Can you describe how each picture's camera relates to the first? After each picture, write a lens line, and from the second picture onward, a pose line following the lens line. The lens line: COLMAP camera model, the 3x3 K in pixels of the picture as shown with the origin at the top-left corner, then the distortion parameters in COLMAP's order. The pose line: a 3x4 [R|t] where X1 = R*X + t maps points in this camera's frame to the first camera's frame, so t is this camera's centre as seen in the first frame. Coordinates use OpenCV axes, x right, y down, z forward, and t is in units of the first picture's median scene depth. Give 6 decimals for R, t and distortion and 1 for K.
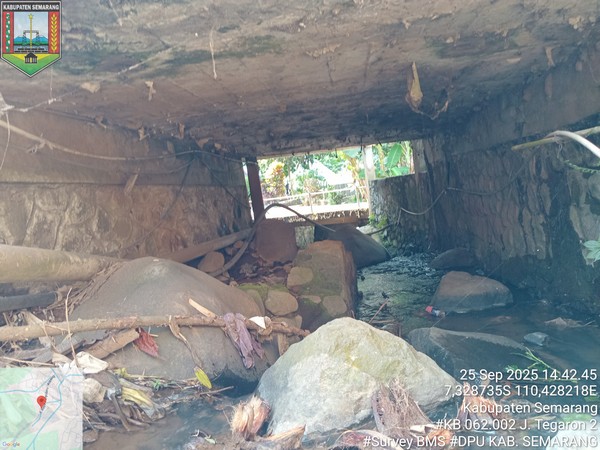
lens RADIAL K [[449.1, 0, 300.0], [0, 449.1, 225.0], [0, 0, 1]] dist [0.066272, -0.128308]
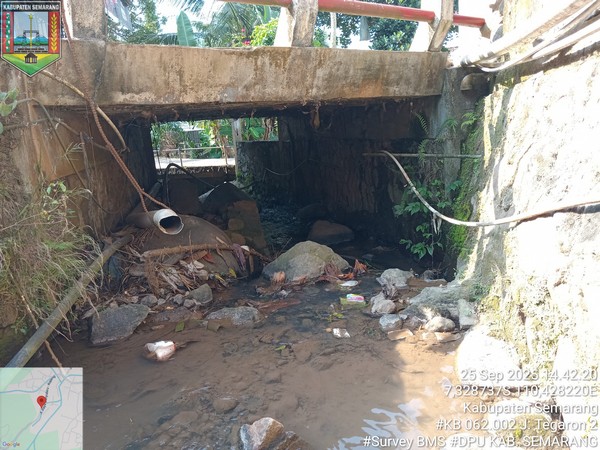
lens RADIAL K [[449.1, 0, 300.0], [0, 449.1, 225.0], [0, 0, 1]] dist [0.066272, -0.128308]
pose [[0.937740, -0.009730, 0.347201, -0.244492], [-0.030234, 0.993527, 0.109499, -0.045431], [-0.346019, -0.113179, 0.931376, -0.388503]]
